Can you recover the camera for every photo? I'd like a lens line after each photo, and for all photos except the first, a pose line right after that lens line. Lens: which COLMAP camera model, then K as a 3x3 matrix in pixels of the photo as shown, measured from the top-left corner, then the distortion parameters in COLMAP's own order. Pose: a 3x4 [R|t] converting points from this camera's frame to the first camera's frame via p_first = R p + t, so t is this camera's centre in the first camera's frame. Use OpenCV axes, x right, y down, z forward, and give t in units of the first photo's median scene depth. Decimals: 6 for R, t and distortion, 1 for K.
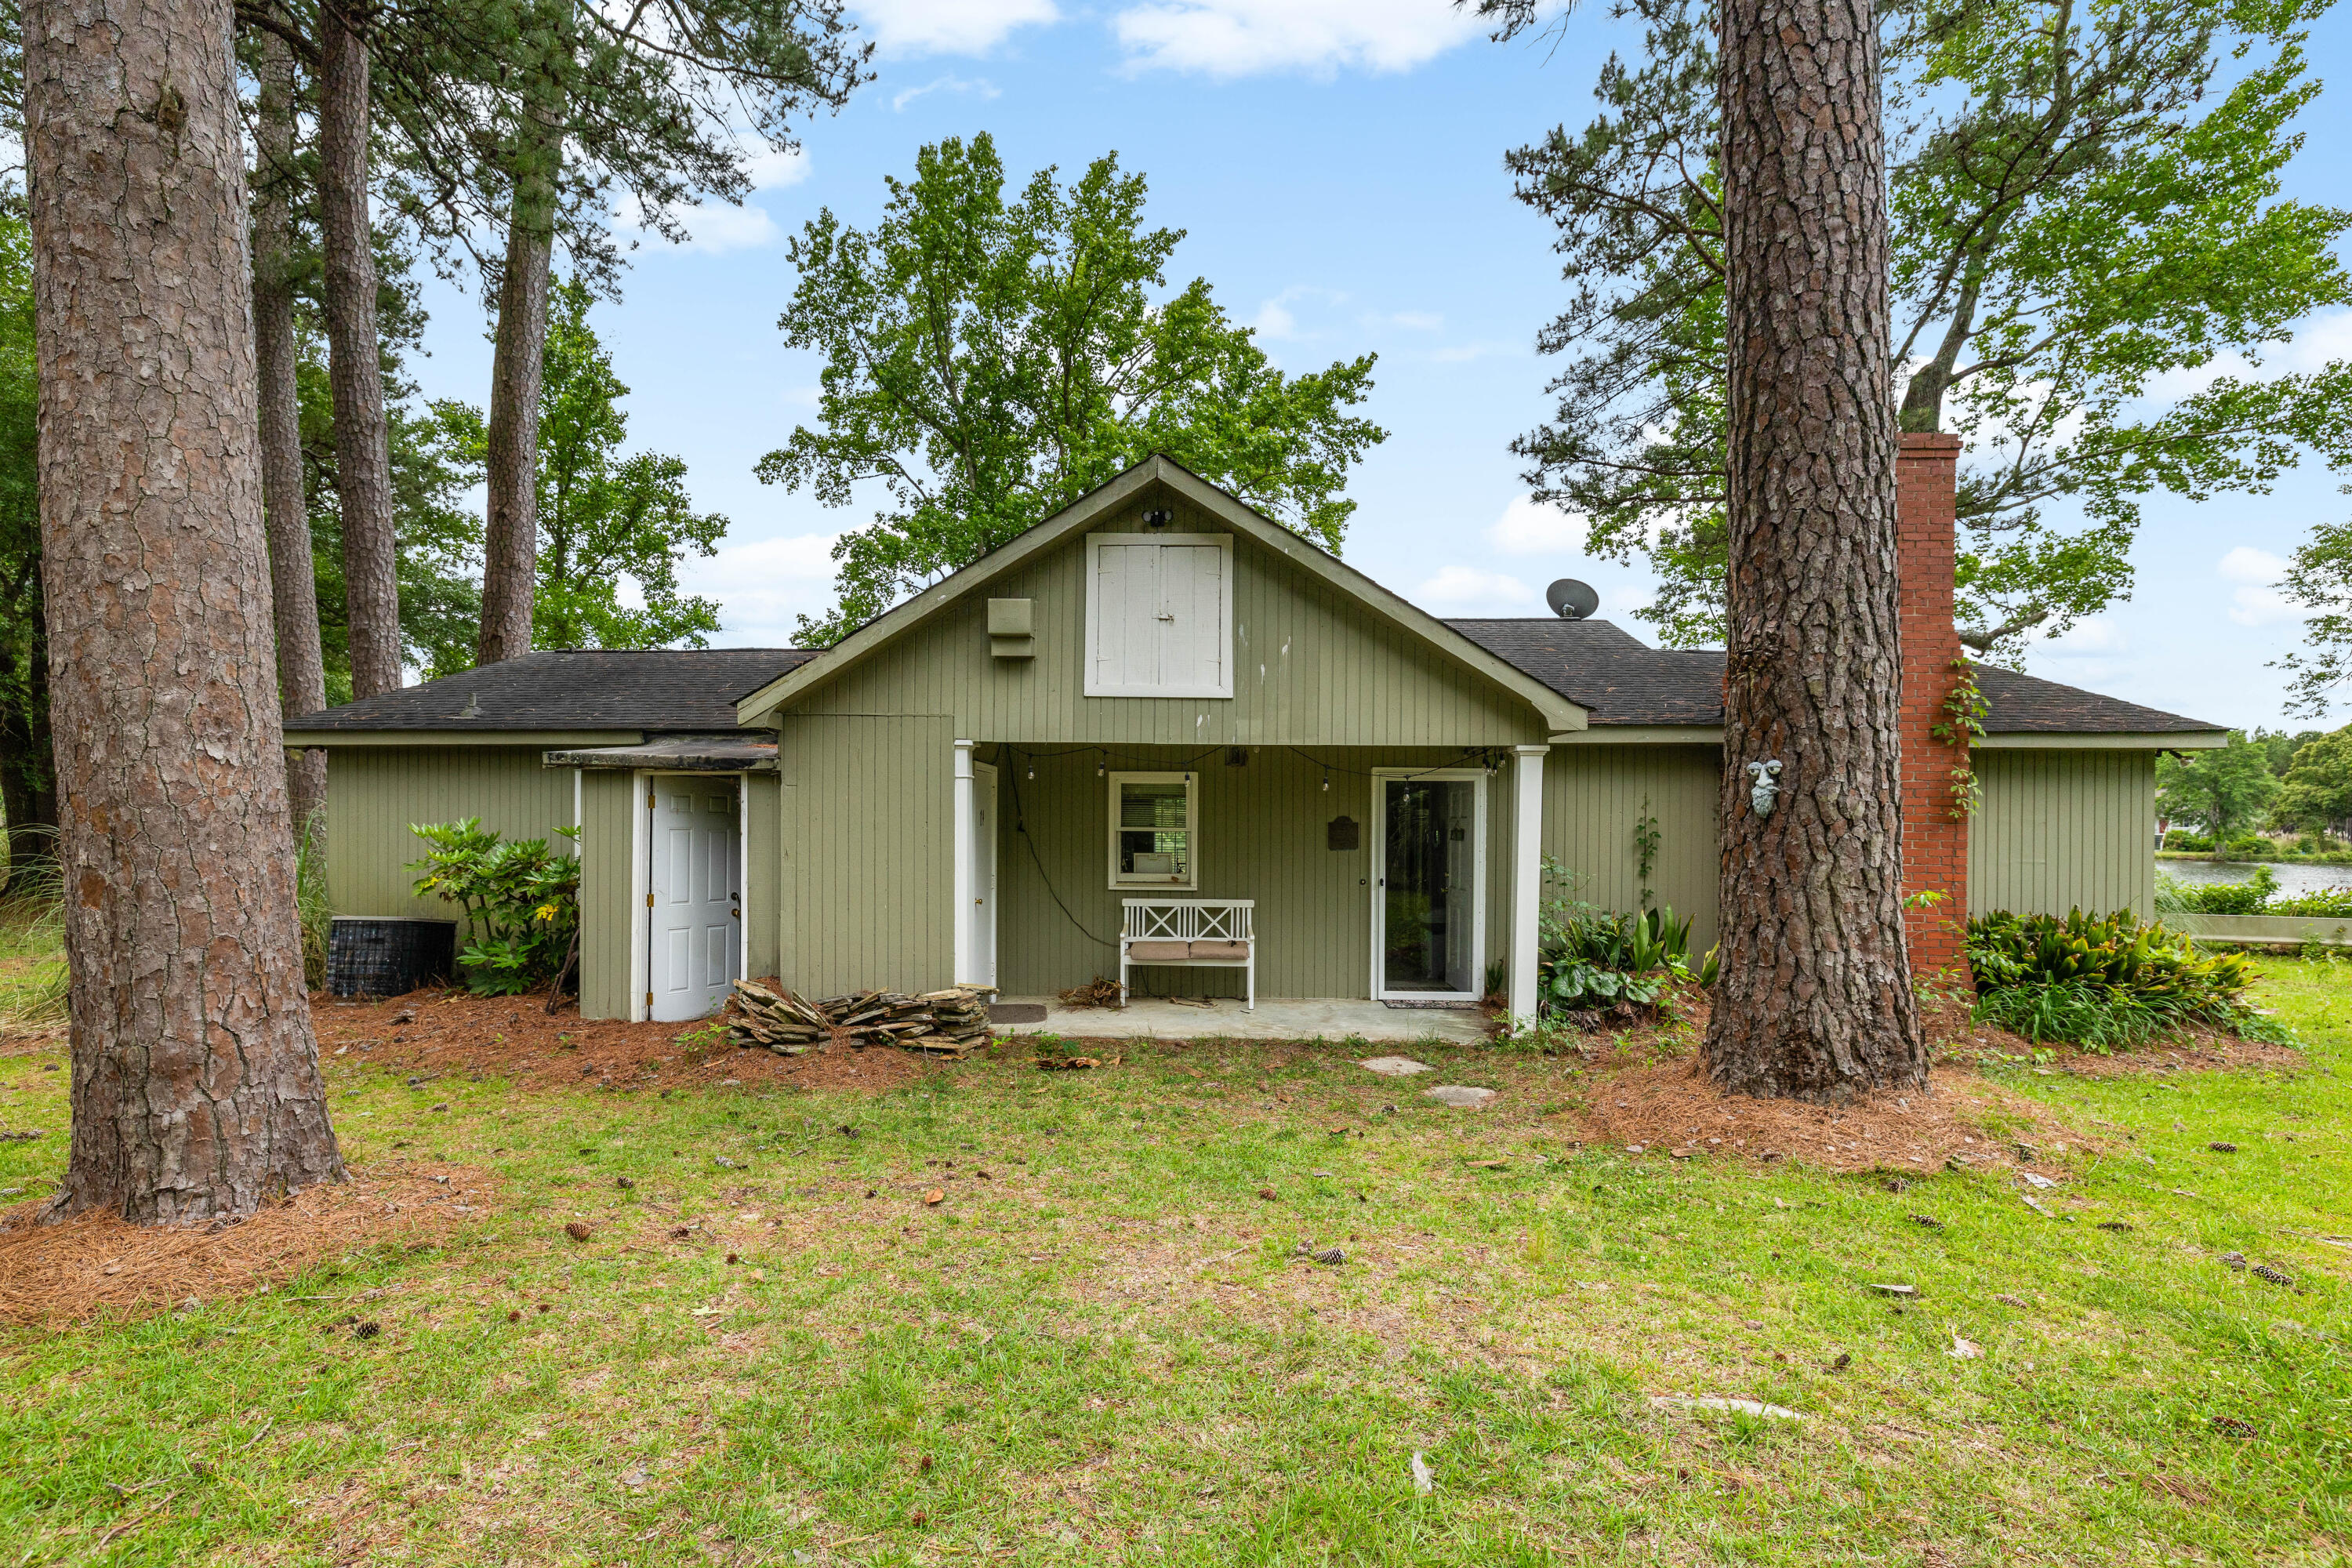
lens RADIAL K [[968.2, 0, 1176.0], [0, 968.2, 784.0], [0, 0, 1]] dist [-0.006061, 0.000278]
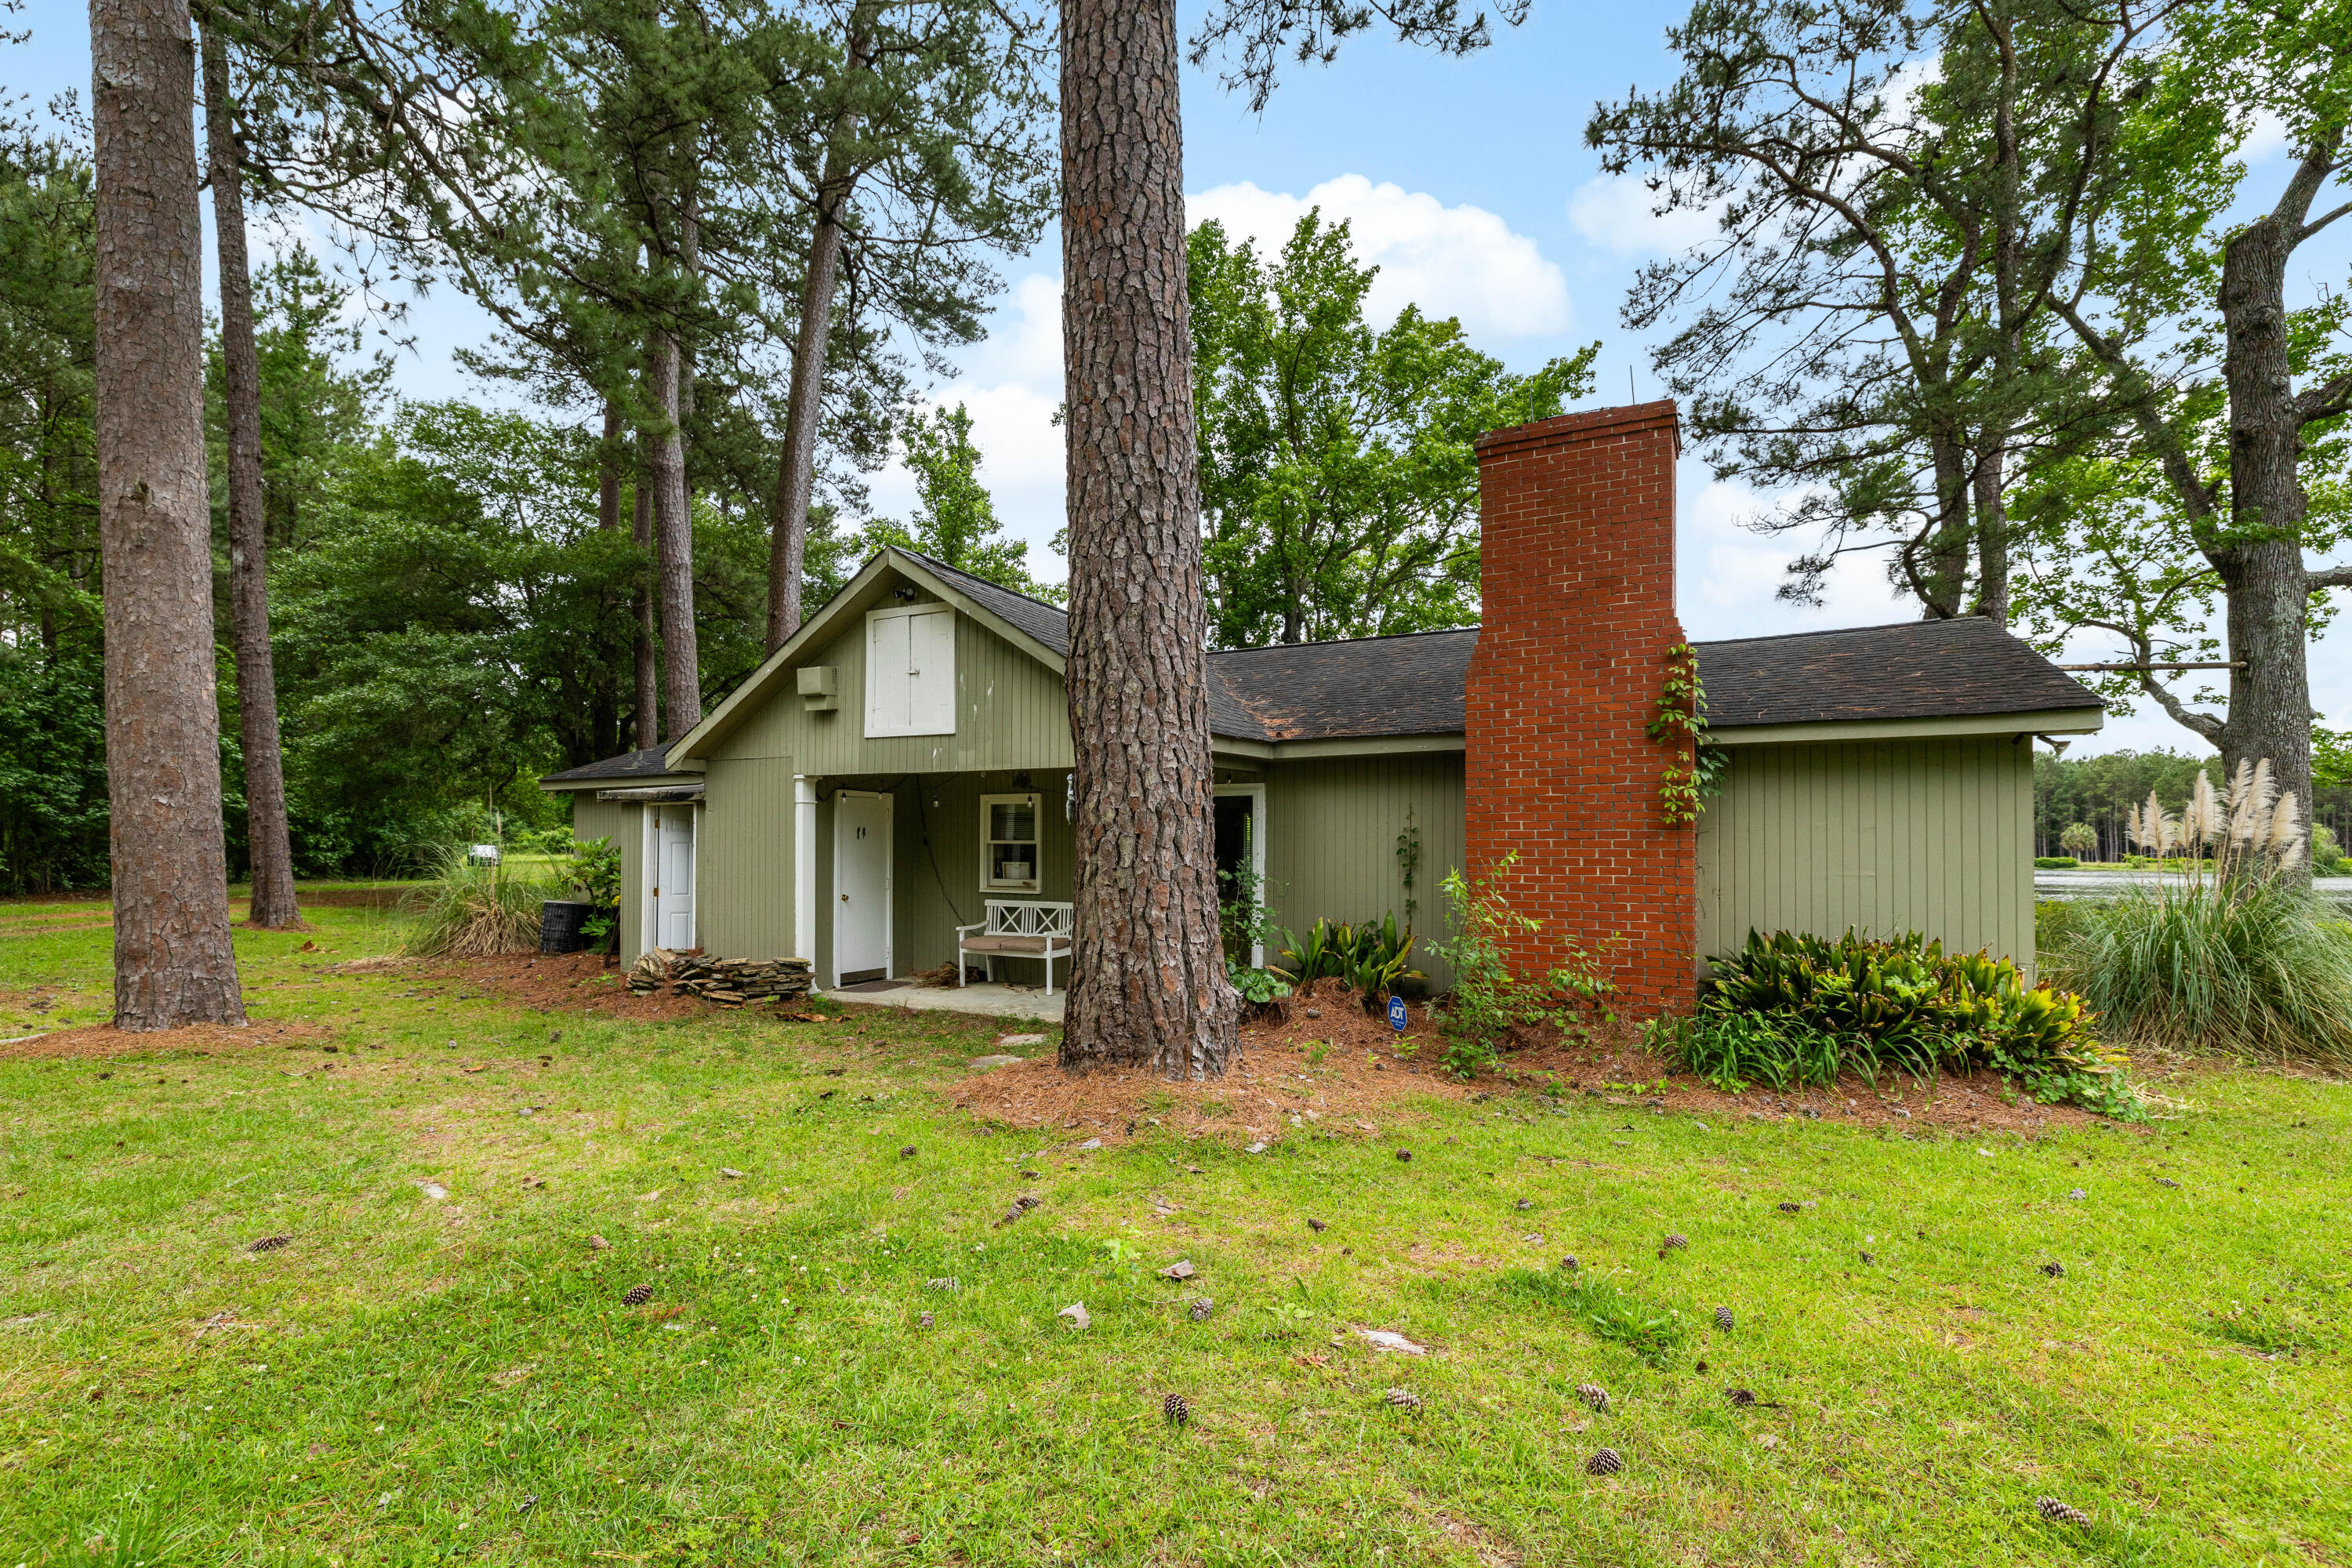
lens RADIAL K [[940.2, 0, 1176.0], [0, 940.2, 784.0], [0, 0, 1]] dist [-0.004361, 0.000510]
pose [[0.918757, -0.029438, -0.393725, 0.687260], [0.020396, 0.999424, -0.027131, 0.011703], [0.394297, 0.016896, 0.918828, 0.012577]]
